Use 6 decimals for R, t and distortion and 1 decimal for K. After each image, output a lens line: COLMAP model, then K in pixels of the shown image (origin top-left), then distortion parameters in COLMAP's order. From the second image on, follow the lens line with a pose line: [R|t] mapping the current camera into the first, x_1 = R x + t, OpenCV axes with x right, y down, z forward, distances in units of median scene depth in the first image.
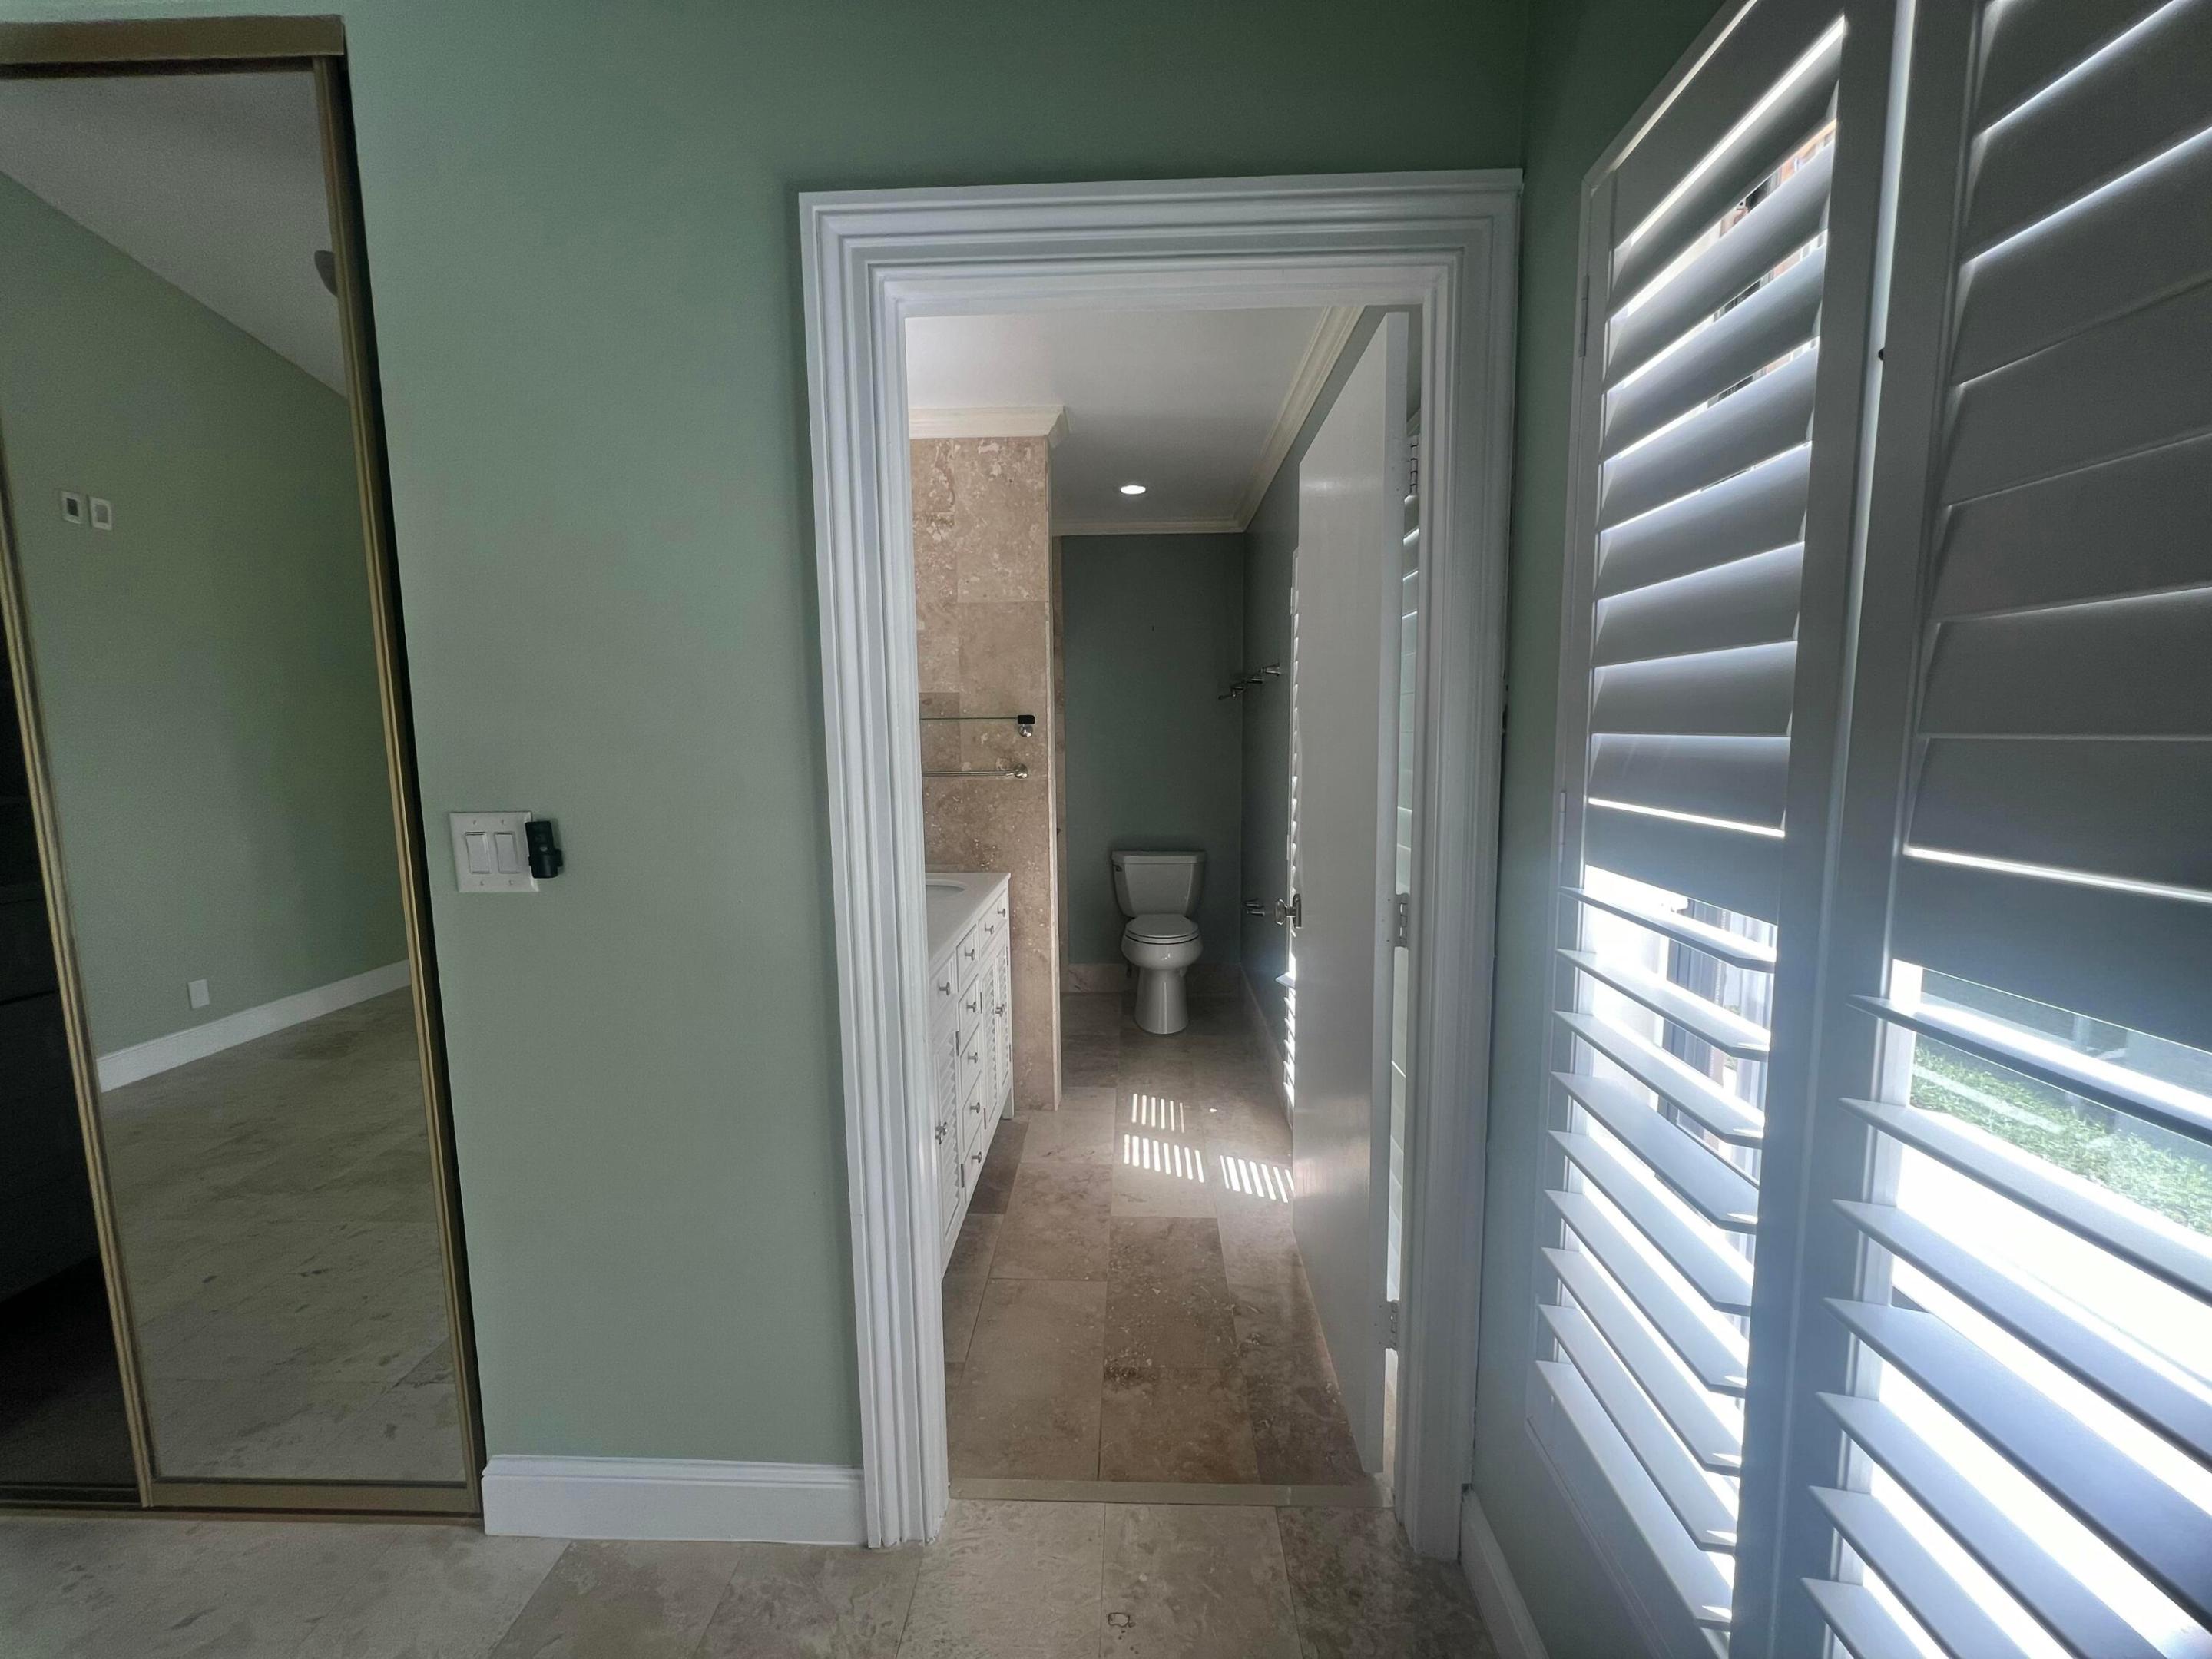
lens RADIAL K [[876.8, 0, 1106.0], [0, 876.8, 829.5], [0, 0, 1]] dist [0.000909, 0.000010]
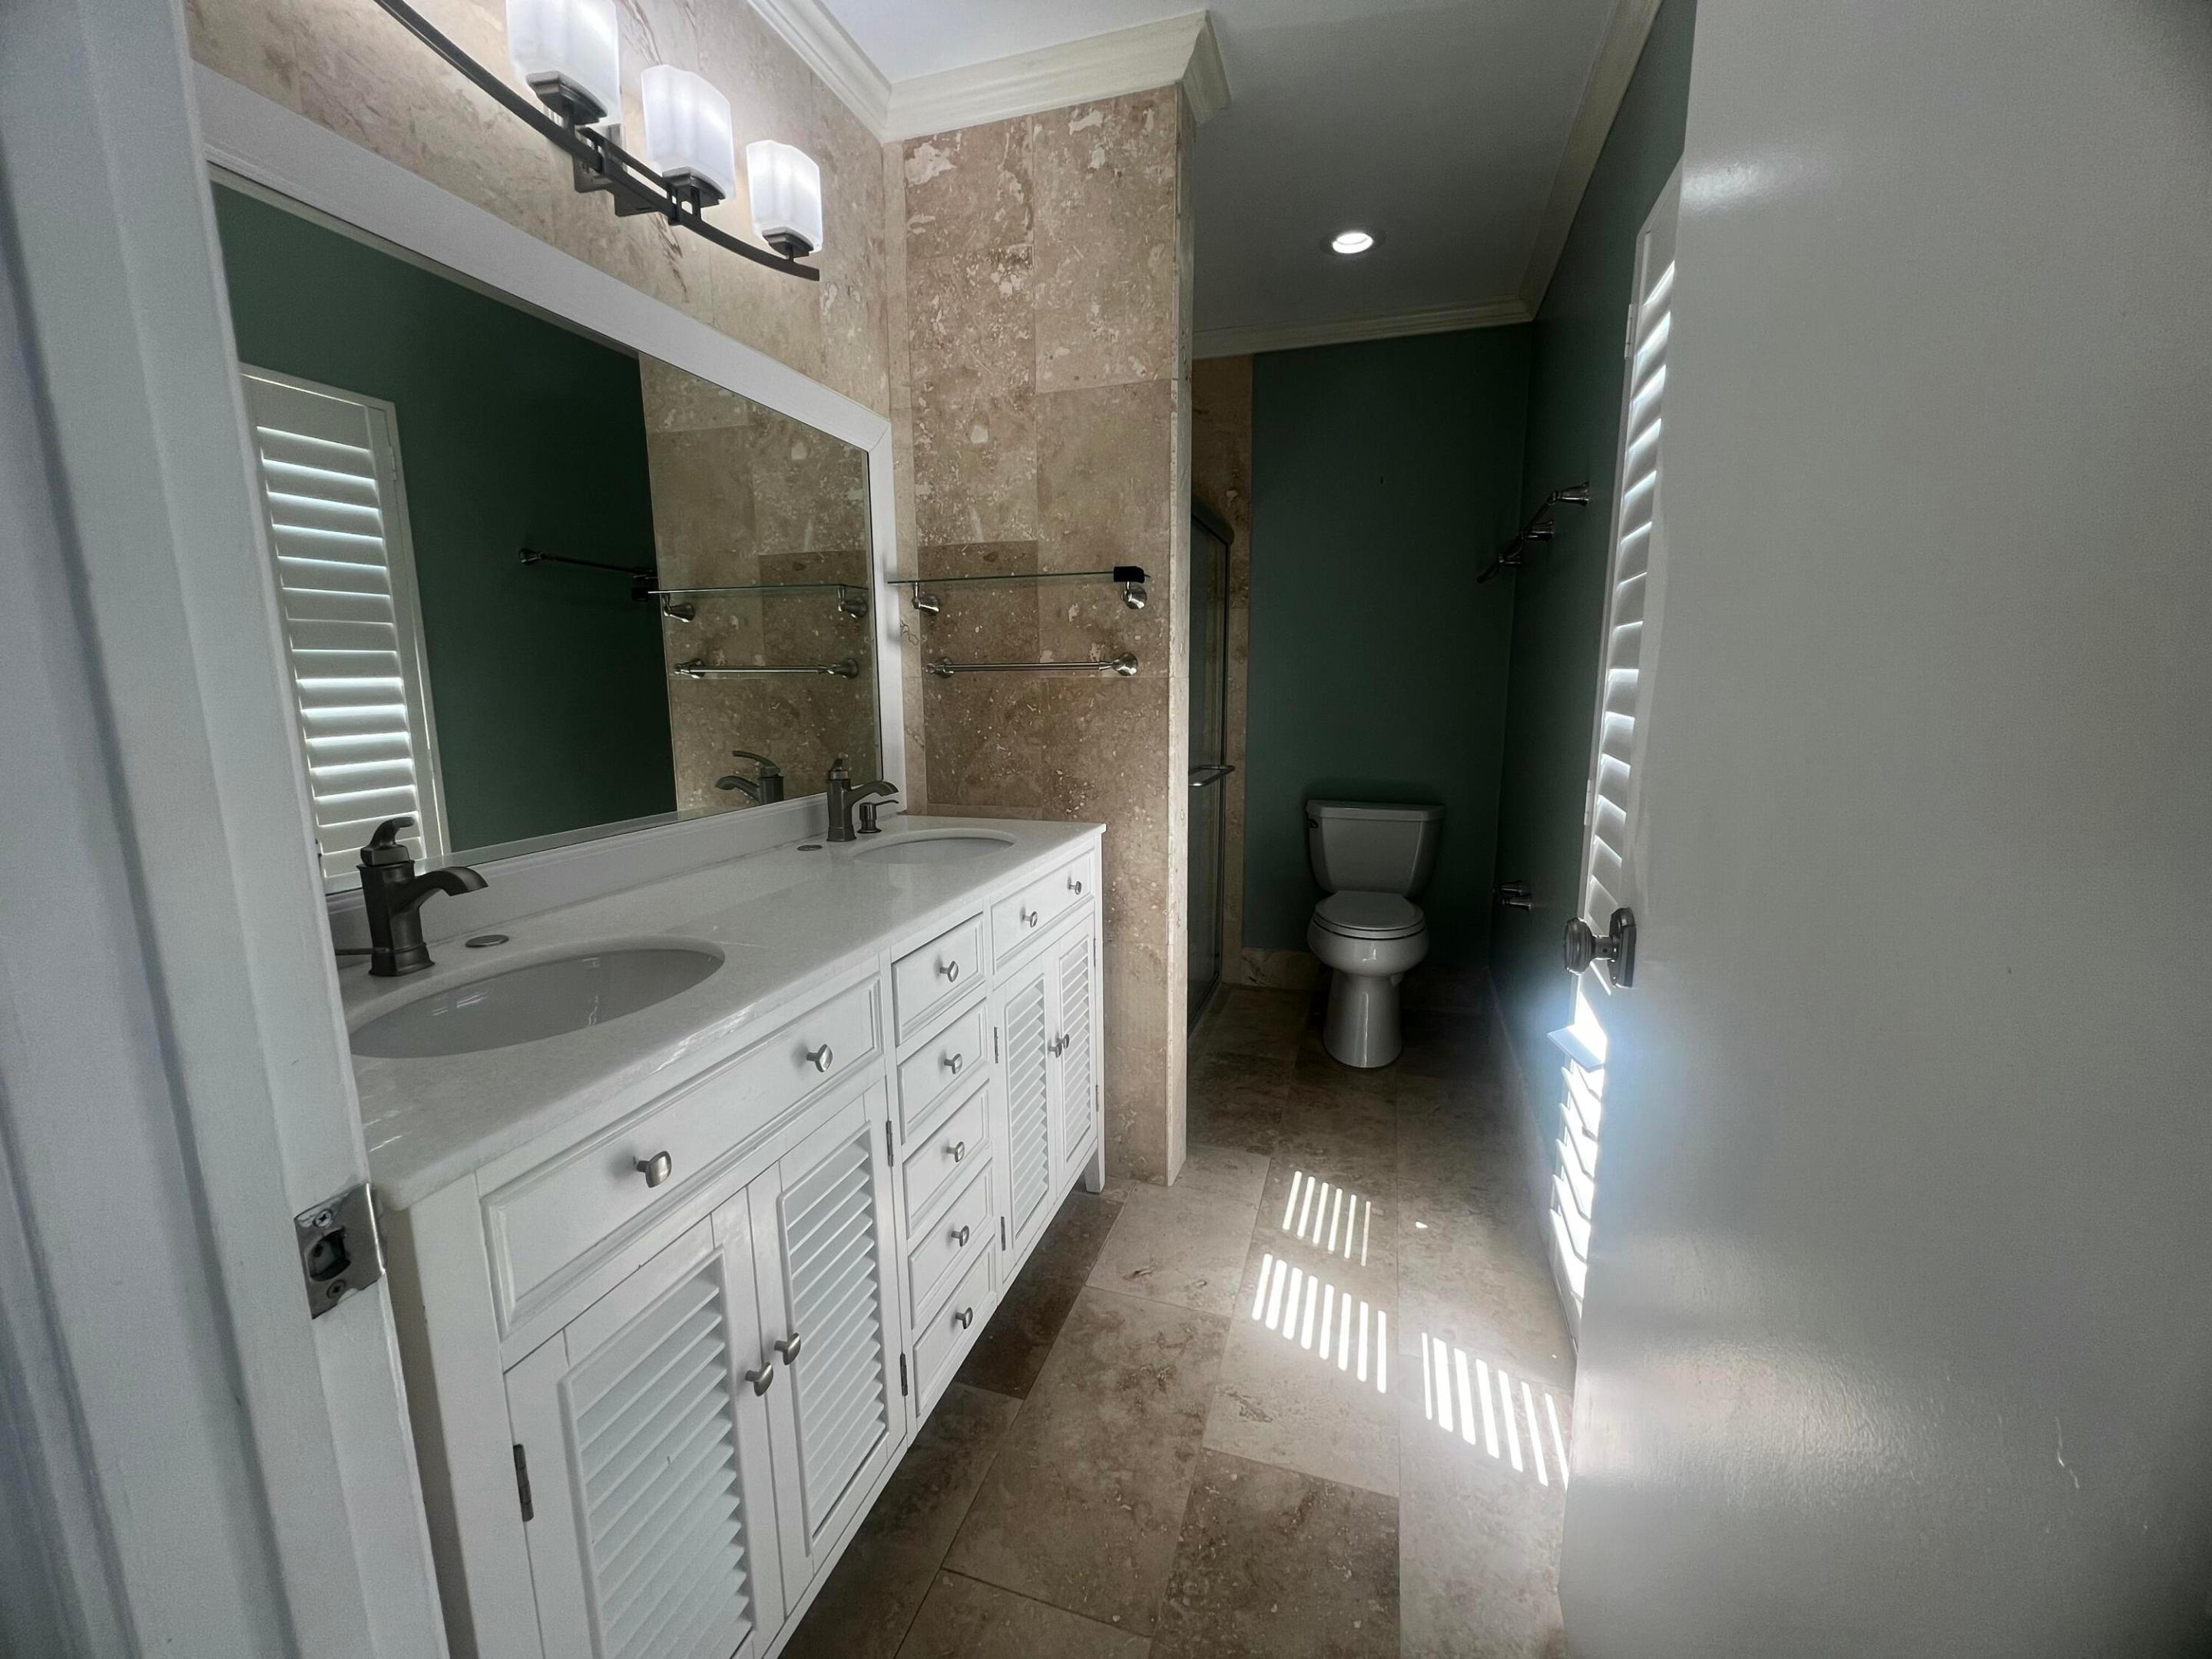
lens RADIAL K [[886.6, 0, 1106.0], [0, 886.6, 829.5], [0, 0, 1]] dist [-0.004337, 0.001314]
pose [[0.963340, 0.049457, -0.263686, 0.062891], [-0.033526, 0.997349, 0.064579, 0.011656], [0.266181, -0.053372, 0.962444, 0.380083]]
